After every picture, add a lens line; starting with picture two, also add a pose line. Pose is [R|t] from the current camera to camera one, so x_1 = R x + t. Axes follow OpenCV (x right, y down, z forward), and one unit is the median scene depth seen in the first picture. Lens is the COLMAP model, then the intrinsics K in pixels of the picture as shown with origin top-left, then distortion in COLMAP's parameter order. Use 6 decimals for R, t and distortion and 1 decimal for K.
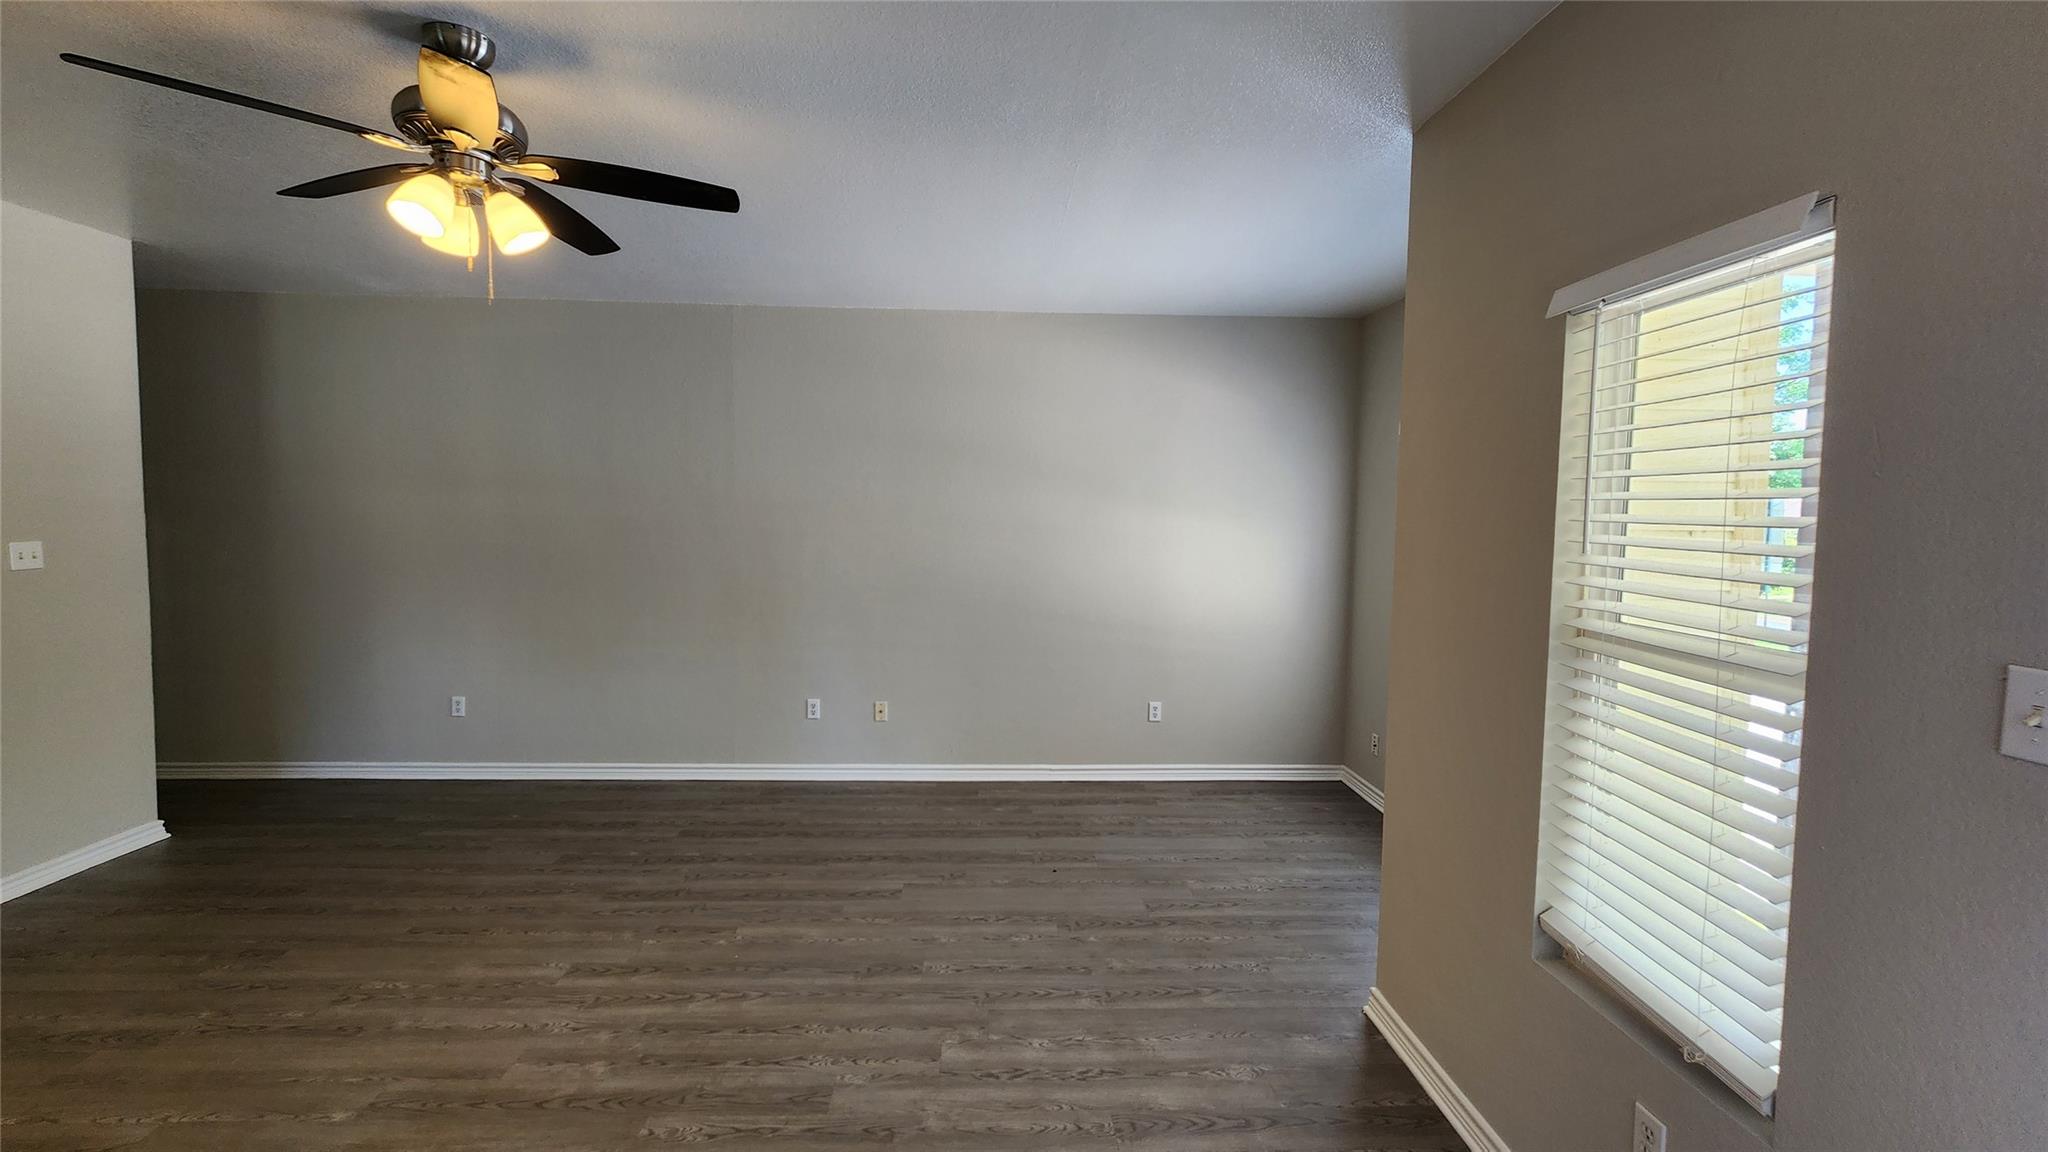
lens RADIAL K [[838.0, 0, 1011.3], [0, 838.0, 566.1], [0, 0, 1]] dist [-0.000131, 0.000160]
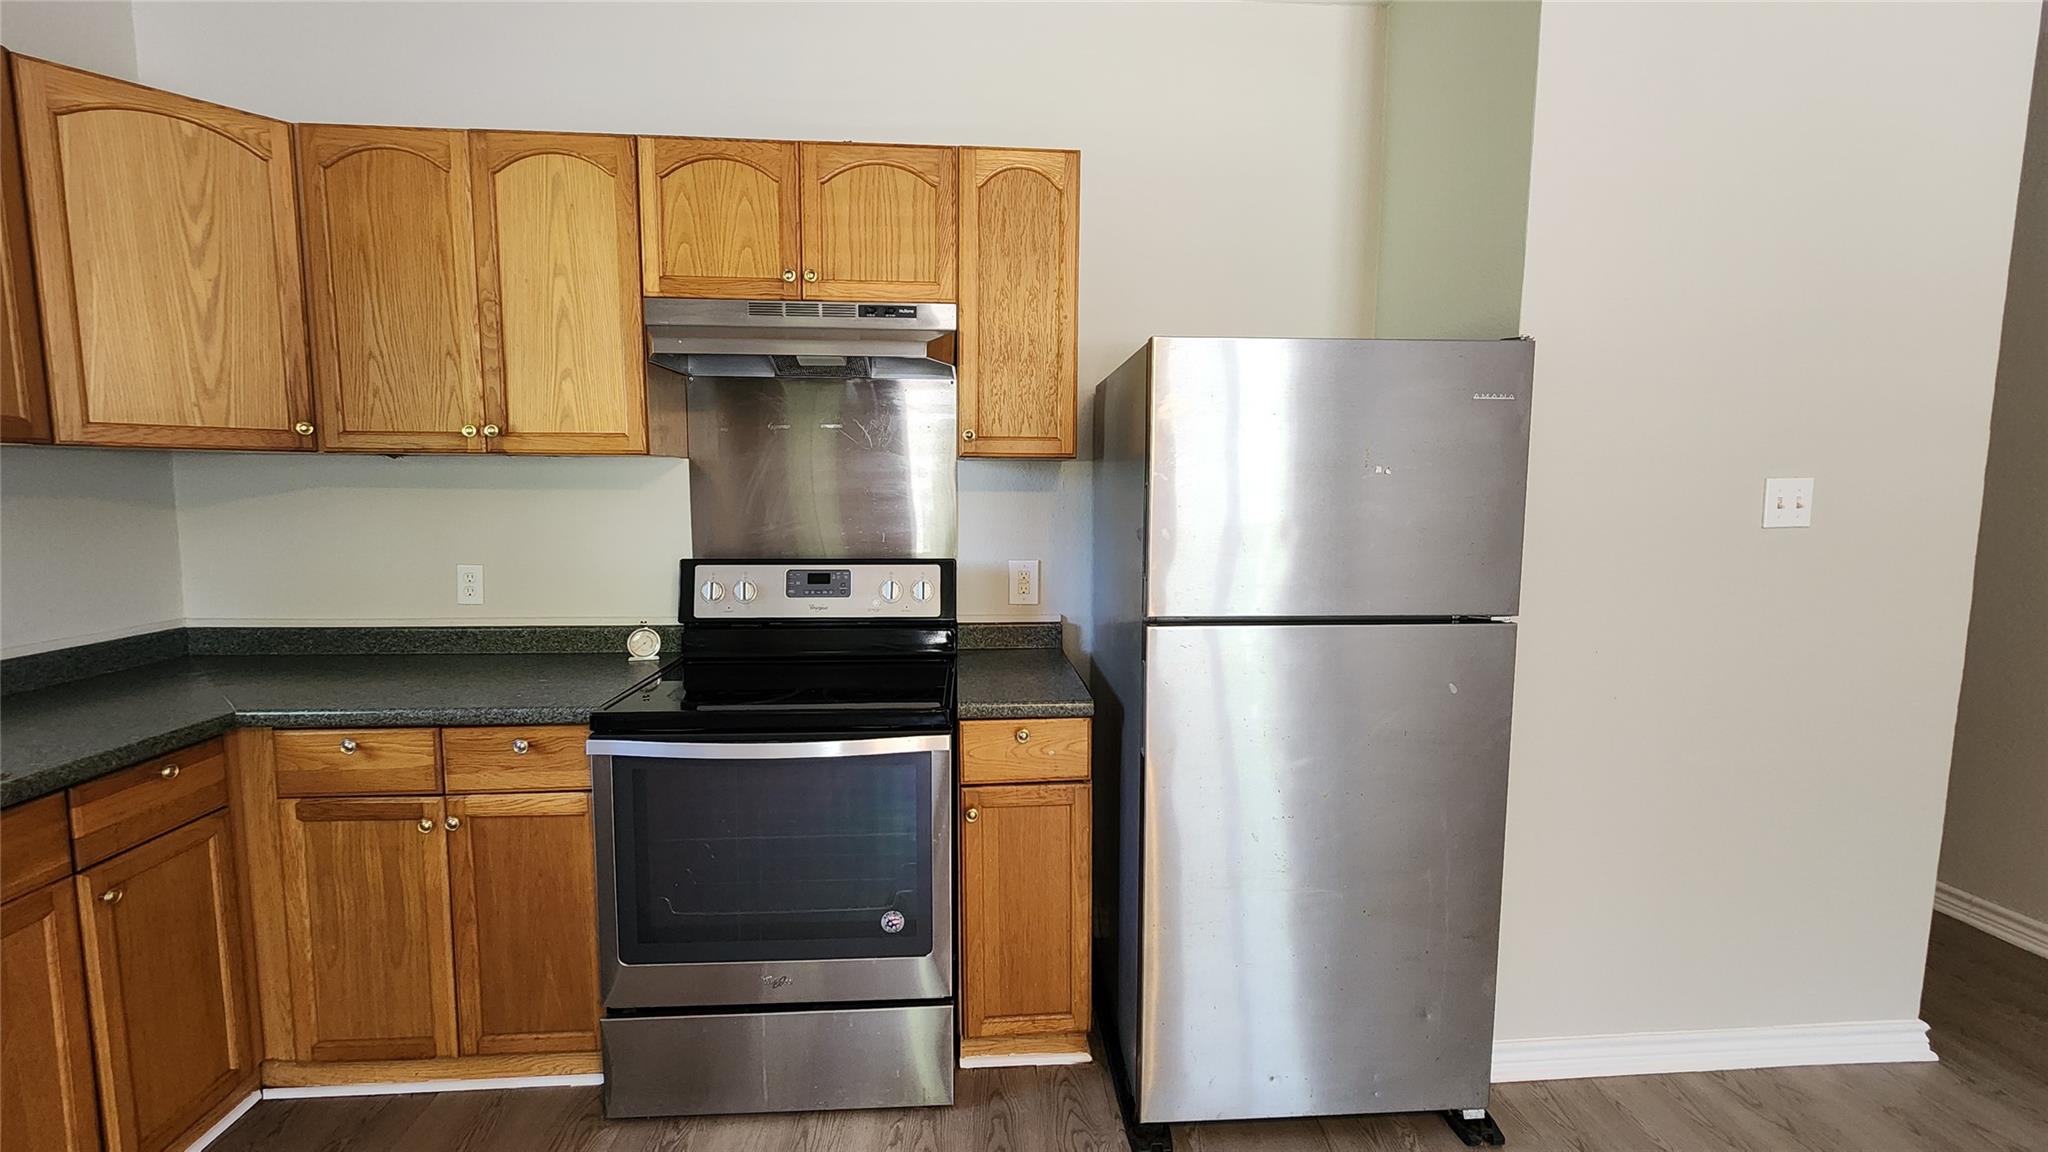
lens RADIAL K [[838.0, 0, 1023.8], [0, 838.0, 560.6], [0, 0, 1]] dist [-0.000131, 0.000160]
pose [[0.039085, 0.081324, -0.995921, -0.786433], [-0.070445, 0.994427, 0.078438, 0.022411], [0.996750, 0.067092, 0.044596, 0.579747]]
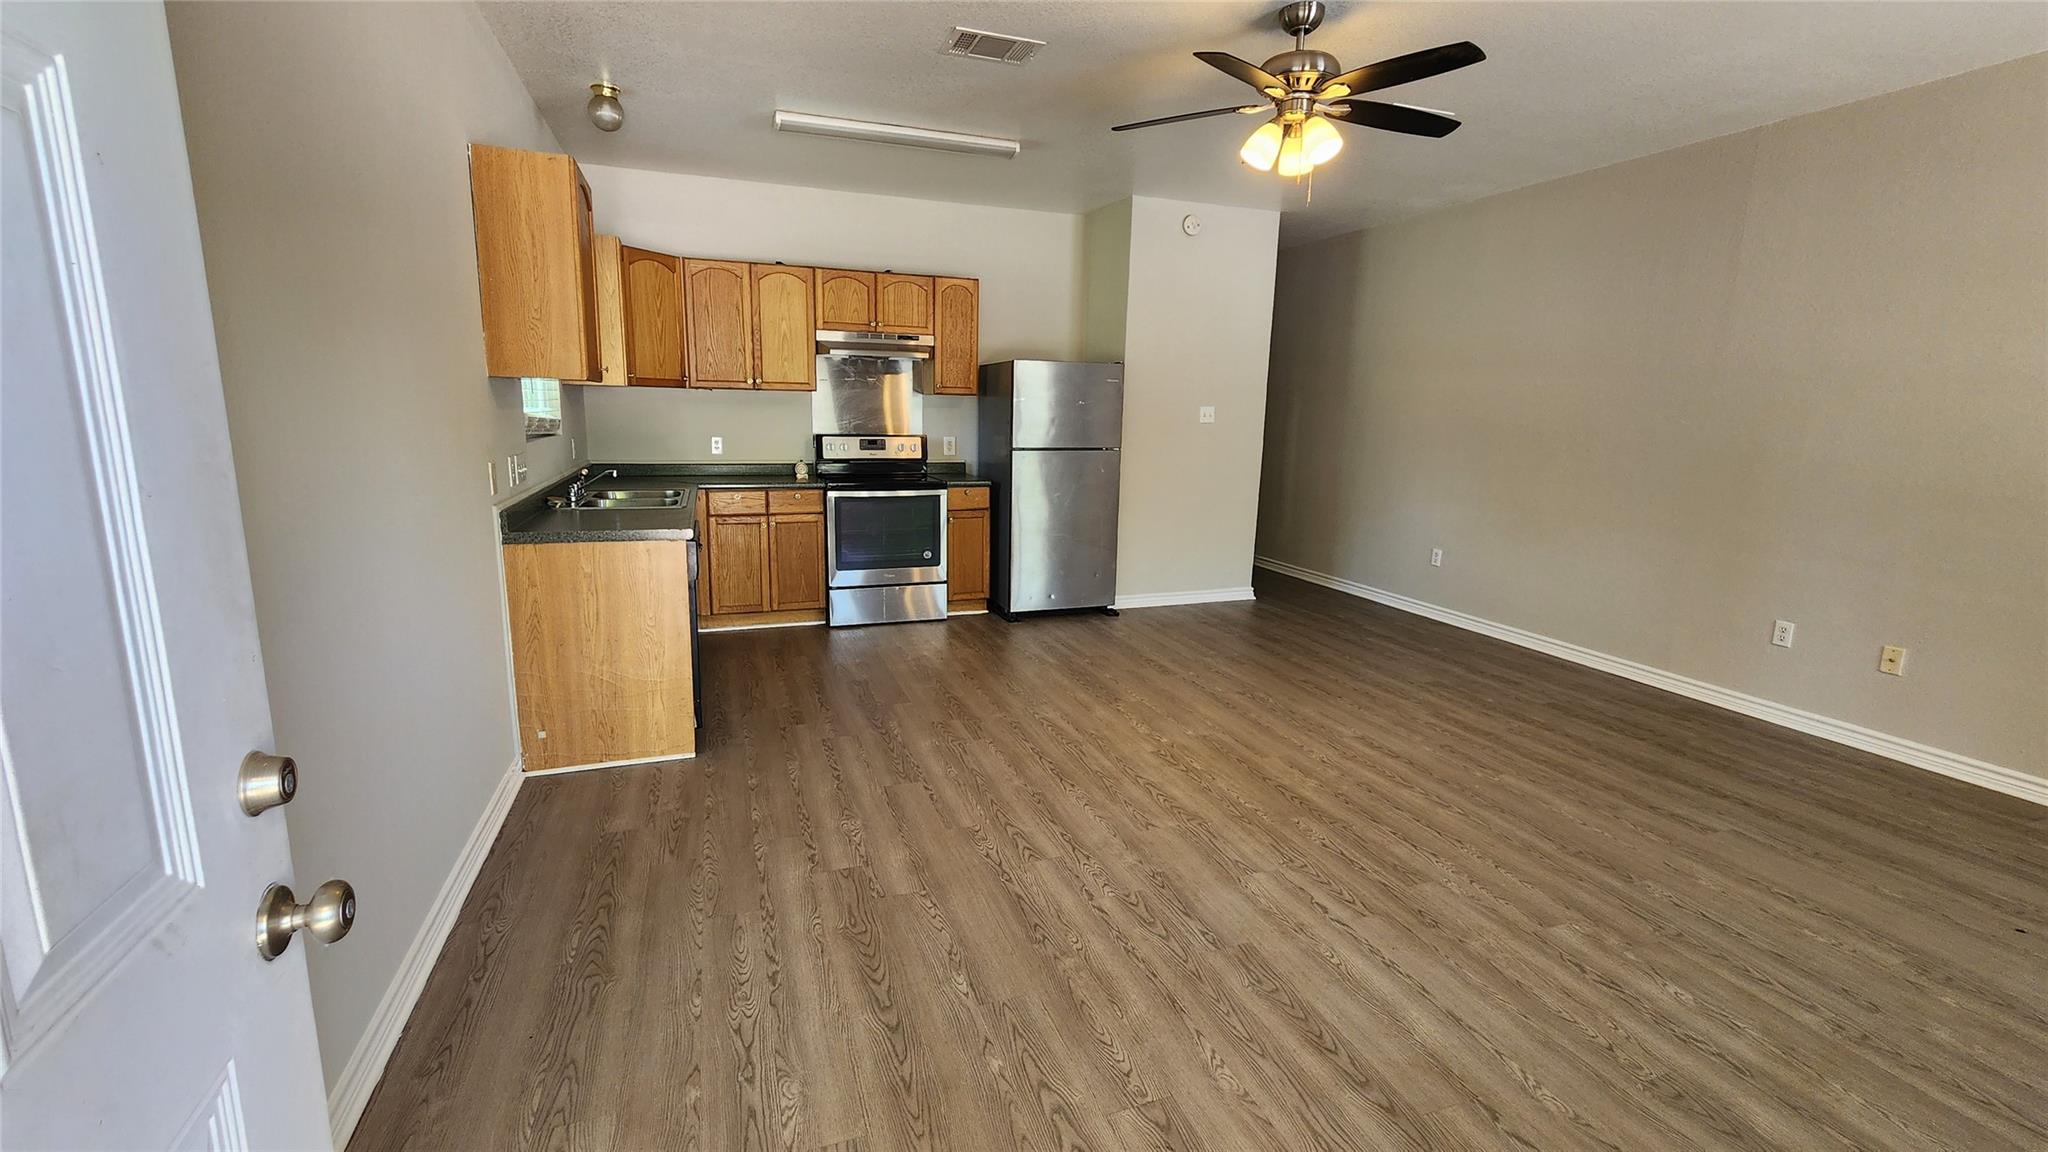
lens RADIAL K [[838.0, 0, 1021.0], [0, 838.0, 568.0], [0, 0, 1]] dist [-0.000131, 0.000160]
pose [[0.308012, 0.172890, -0.935541, 0.493334], [-0.078123, 0.984625, 0.156239, 0.073743], [0.948169, 0.024964, 0.316783, 0.106556]]
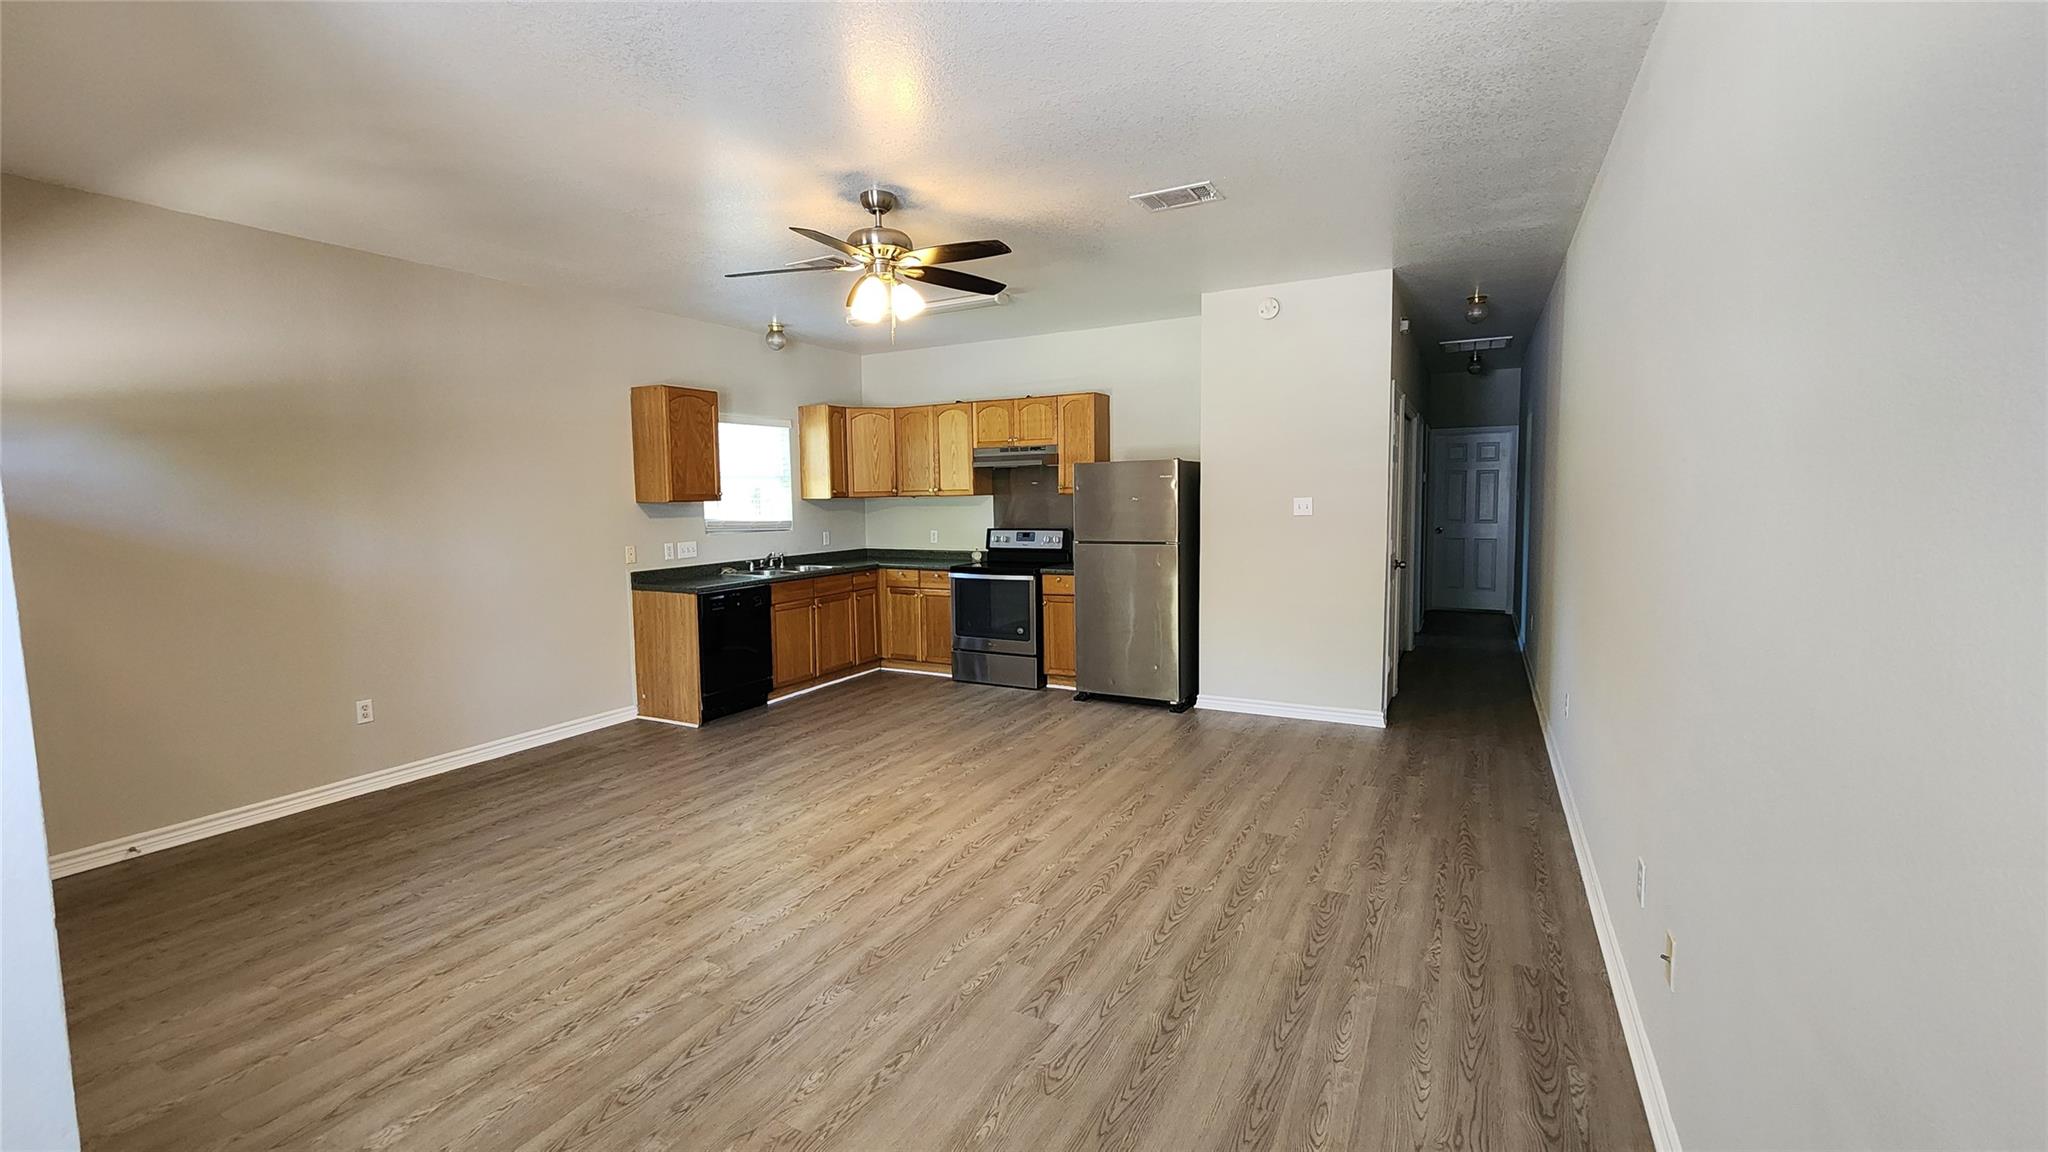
lens RADIAL K [[838.0, 0, 1019.3], [0, 838.0, 565.1], [0, 0, 1]] dist [-0.000131, 0.000160]
pose [[-0.502190, 0.067427, -0.862124, 0.552687], [-0.046422, 0.993416, 0.104736, -0.052463], [0.863510, 0.092619, -0.495754, 1.654036]]
